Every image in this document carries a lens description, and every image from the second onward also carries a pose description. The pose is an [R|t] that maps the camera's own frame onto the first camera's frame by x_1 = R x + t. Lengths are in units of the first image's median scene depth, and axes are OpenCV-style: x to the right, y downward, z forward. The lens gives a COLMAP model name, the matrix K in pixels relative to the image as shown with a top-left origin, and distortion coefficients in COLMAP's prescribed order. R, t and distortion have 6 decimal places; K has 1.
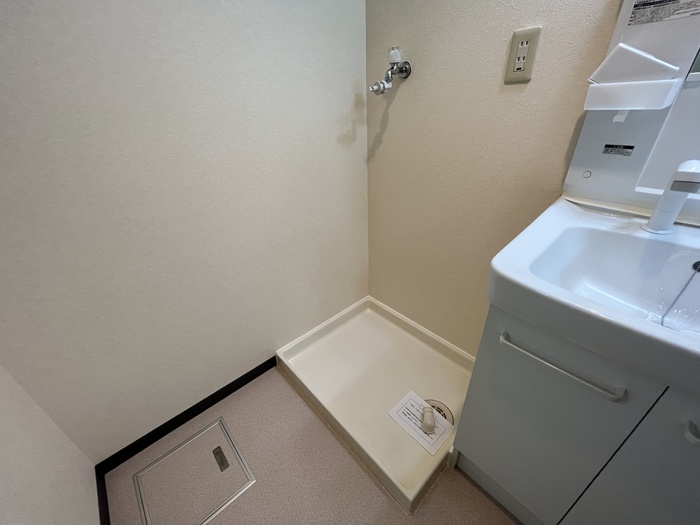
lens RADIAL K [[283.0, 0, 350.0], [0, 283.0, 262.5], [0, 0, 1]] dist [-0.000975, -0.000128]
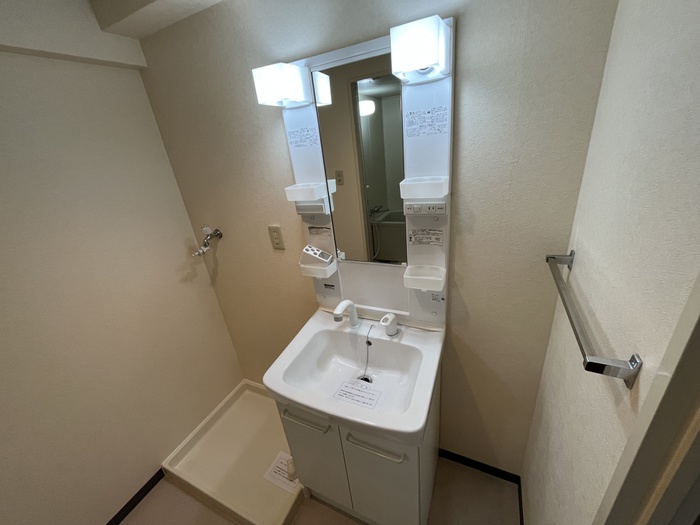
lens RADIAL K [[283.0, 0, 350.0], [0, 283.0, 262.5], [0, 0, 1]] dist [-0.000975, -0.000128]
pose [[0.921739, -0.212184, 0.324617, 0.305461], [0.253437, 0.963150, -0.090069, -0.219125], [-0.293543, 0.165289, 0.941547, -0.547753]]
